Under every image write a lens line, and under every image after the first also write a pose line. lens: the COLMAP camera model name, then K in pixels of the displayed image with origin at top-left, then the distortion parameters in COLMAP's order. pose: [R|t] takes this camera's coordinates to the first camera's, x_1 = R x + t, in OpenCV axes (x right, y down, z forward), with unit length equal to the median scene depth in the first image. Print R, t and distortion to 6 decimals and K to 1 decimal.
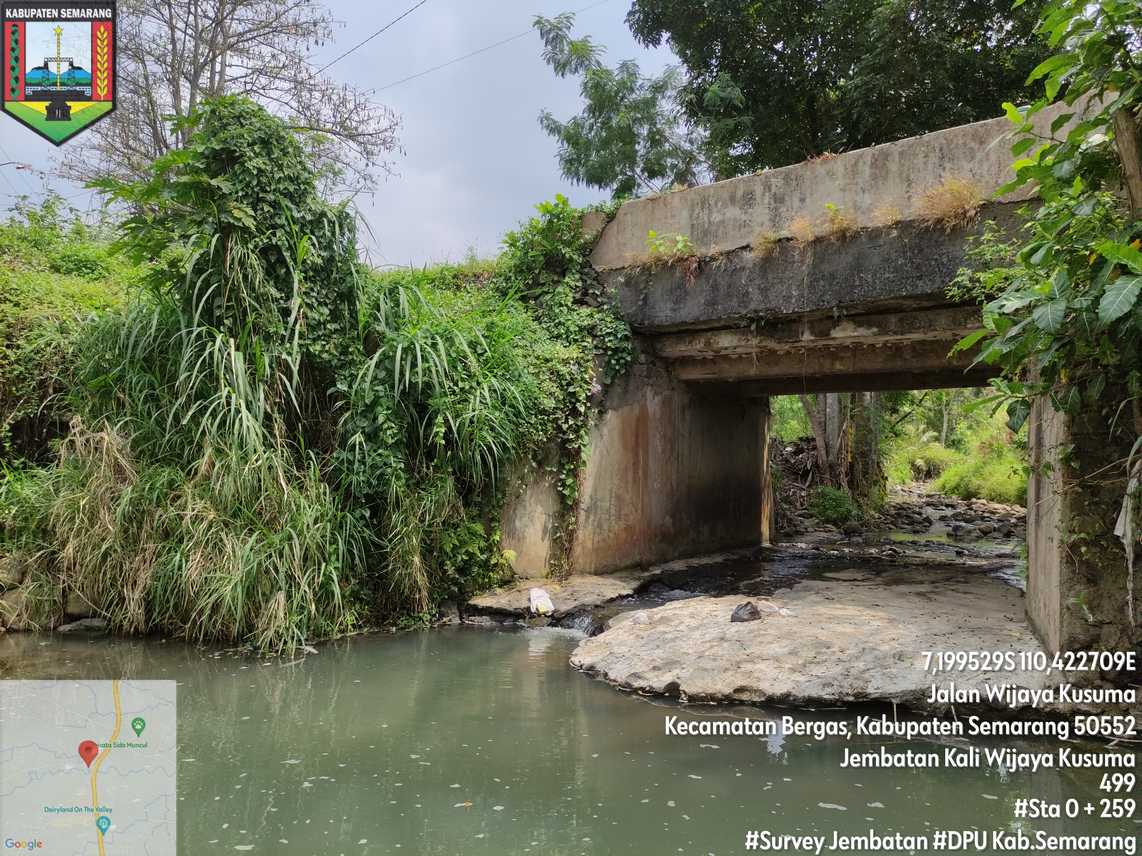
lens RADIAL K [[846.2, 0, 564.0], [0, 846.2, 425.4], [0, 0, 1]] dist [0.055243, -0.052662]
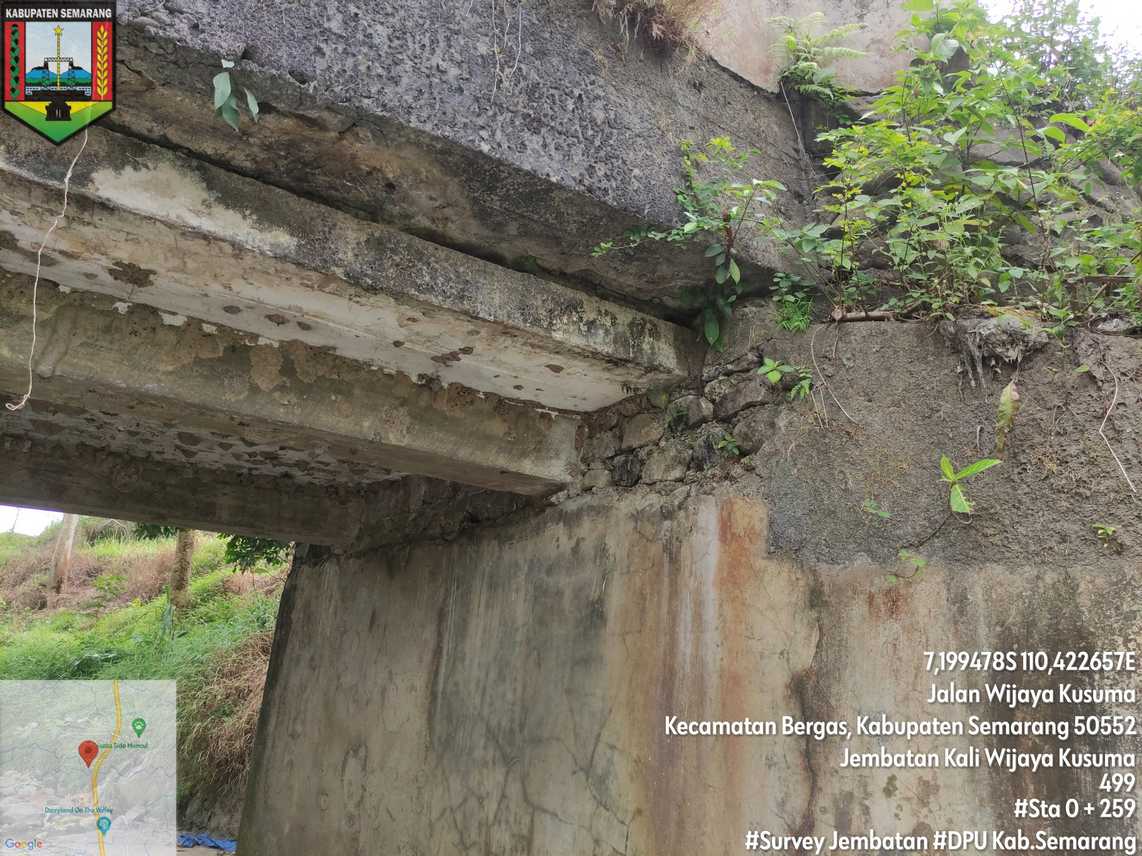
lens RADIAL K [[846.2, 0, 567.5], [0, 846.2, 422.5], [0, 0, 1]] dist [0.055243, -0.052662]
pose [[0.302127, 0.290785, 0.907835, 0.151930], [-0.085510, 0.956767, -0.278001, 0.010774], [-0.949425, 0.006363, 0.313930, 0.775048]]
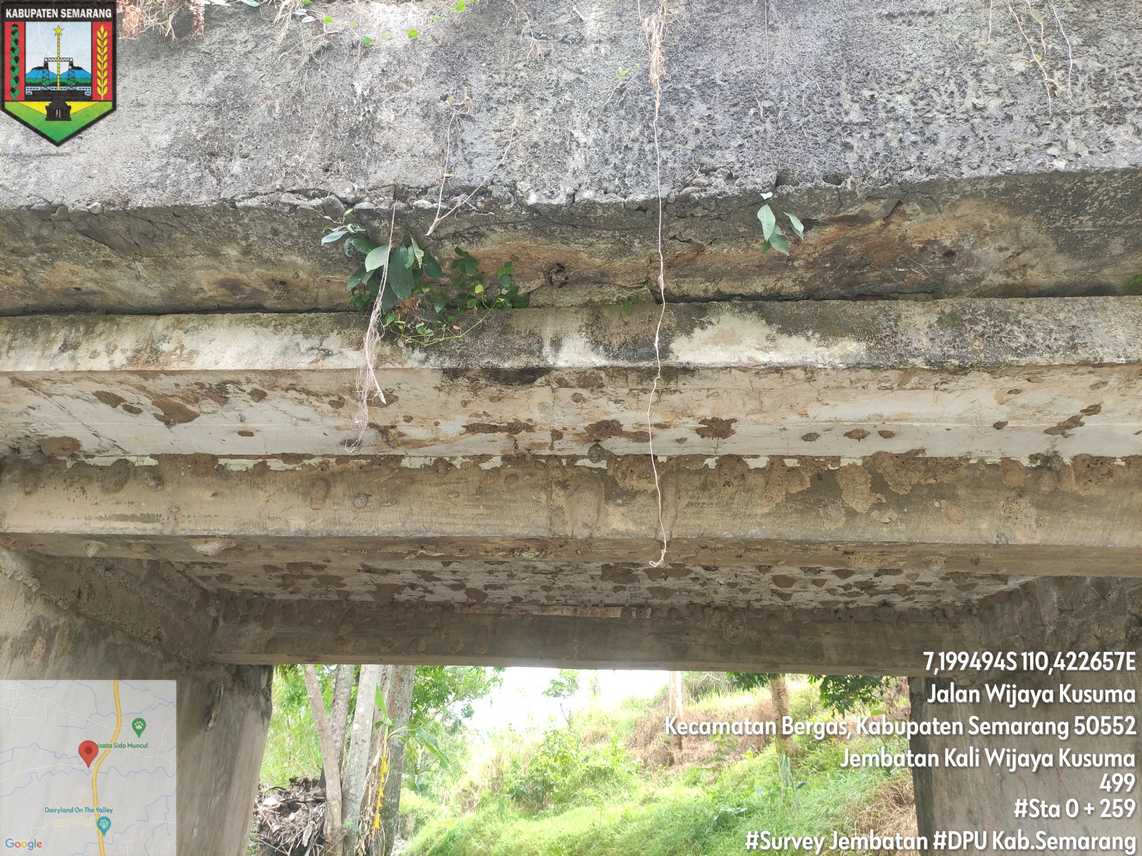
lens RADIAL K [[846.2, 0, 565.5], [0, 846.2, 424.7], [0, 0, 1]] dist [0.055243, -0.052662]
pose [[0.819258, 0.251781, 0.515192, 0.156854], [-0.045493, 0.924153, -0.379303, 0.009967], [-0.571618, 0.287310, 0.768574, 0.802698]]
